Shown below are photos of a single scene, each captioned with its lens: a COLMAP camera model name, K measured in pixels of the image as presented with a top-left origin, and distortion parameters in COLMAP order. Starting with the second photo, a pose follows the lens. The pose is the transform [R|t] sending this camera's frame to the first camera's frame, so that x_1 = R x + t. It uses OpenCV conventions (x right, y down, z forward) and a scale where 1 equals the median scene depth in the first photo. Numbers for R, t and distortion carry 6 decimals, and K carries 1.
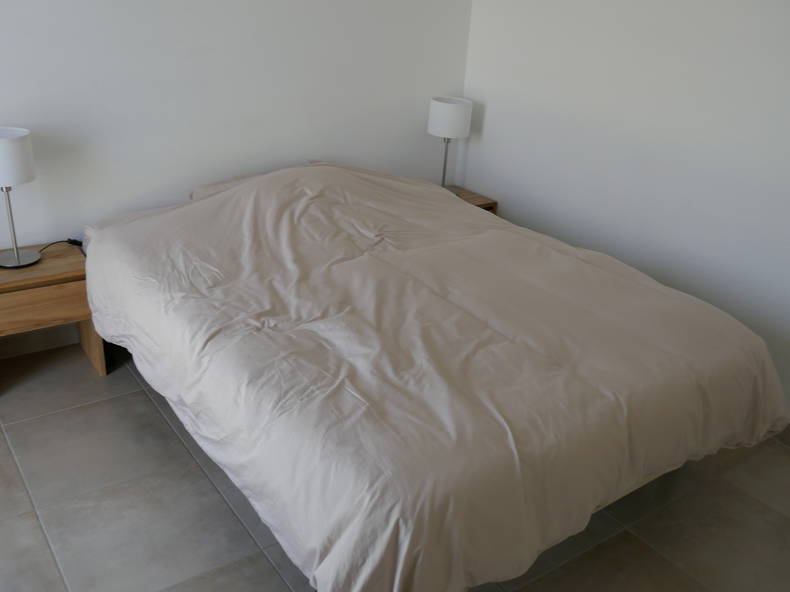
lens RADIAL K [[771.5, 0, 395.0], [0, 771.5, 296.0], [0, 0, 1]] dist [-0.089985, -0.000868]
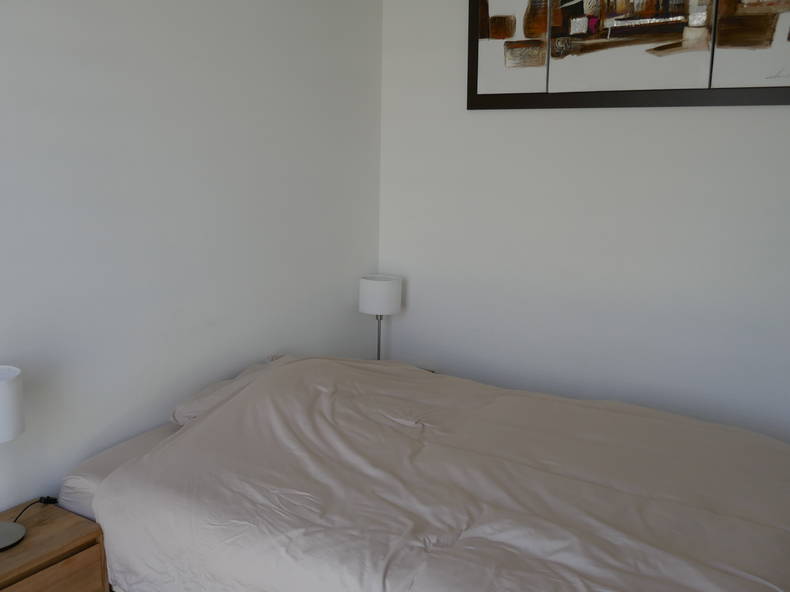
lens RADIAL K [[755.3, 0, 395.0], [0, 755.3, 296.0], [0, 0, 1]] dist [-0.011025, -0.006136]
pose [[0.915966, -0.116580, 0.383948, -0.462229], [0.197266, 0.964077, -0.177881, -0.081678], [-0.349418, 0.238672, 0.906059, 0.156486]]
